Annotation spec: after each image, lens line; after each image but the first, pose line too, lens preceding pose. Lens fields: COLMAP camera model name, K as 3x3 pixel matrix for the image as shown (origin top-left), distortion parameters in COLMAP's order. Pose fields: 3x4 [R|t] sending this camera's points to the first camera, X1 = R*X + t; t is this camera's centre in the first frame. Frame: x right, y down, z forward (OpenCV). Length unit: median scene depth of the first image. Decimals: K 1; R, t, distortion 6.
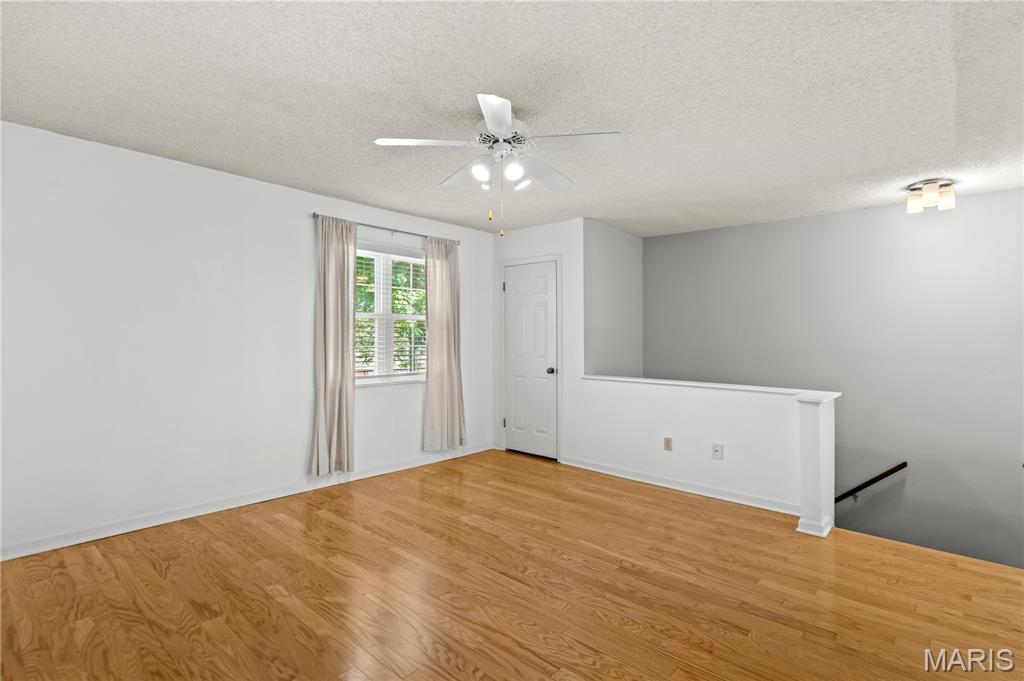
lens RADIAL K [[501.5, 0, 513.4], [0, 501.5, 333.8], [0, 0, 1]] dist [-0.000926, -0.000736]
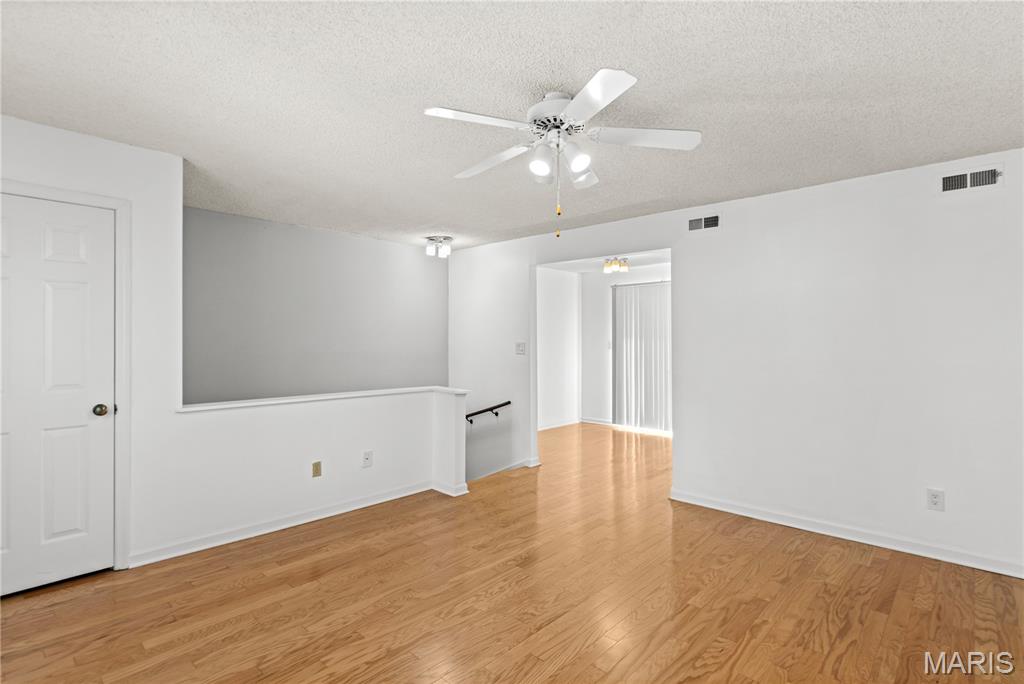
lens RADIAL K [[501.5, 0, 513.4], [0, 501.5, 335.3], [0, 0, 1]] dist [-0.000926, -0.000736]
pose [[0.013696, 0.003319, 0.999901, -0.685041], [-0.007985, 0.999963, -0.003210, -0.013723], [-0.999874, -0.007940, 0.013722, 0.809575]]
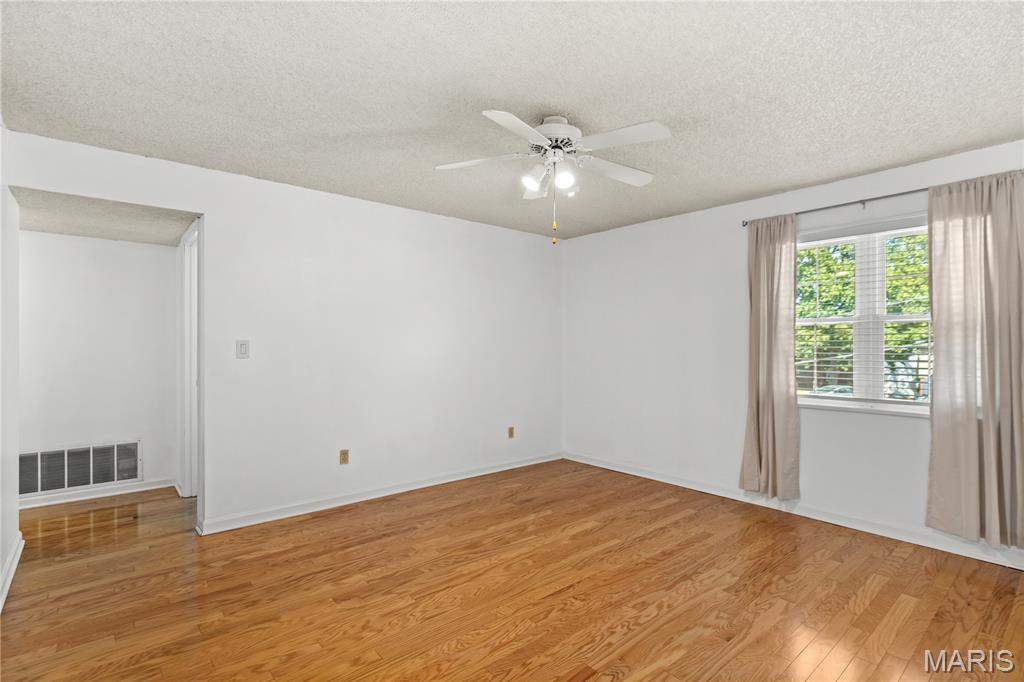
lens RADIAL K [[493.1, 0, 511.1], [0, 493.1, 355.1], [0, 0, 1]] dist [-0.000427, 0.000083]
pose [[-0.133514, 0.007778, -0.991016, 0.734021], [0.000534, 0.999970, 0.007776, 0.016132], [0.991047, 0.000509, -0.133514, 0.791290]]
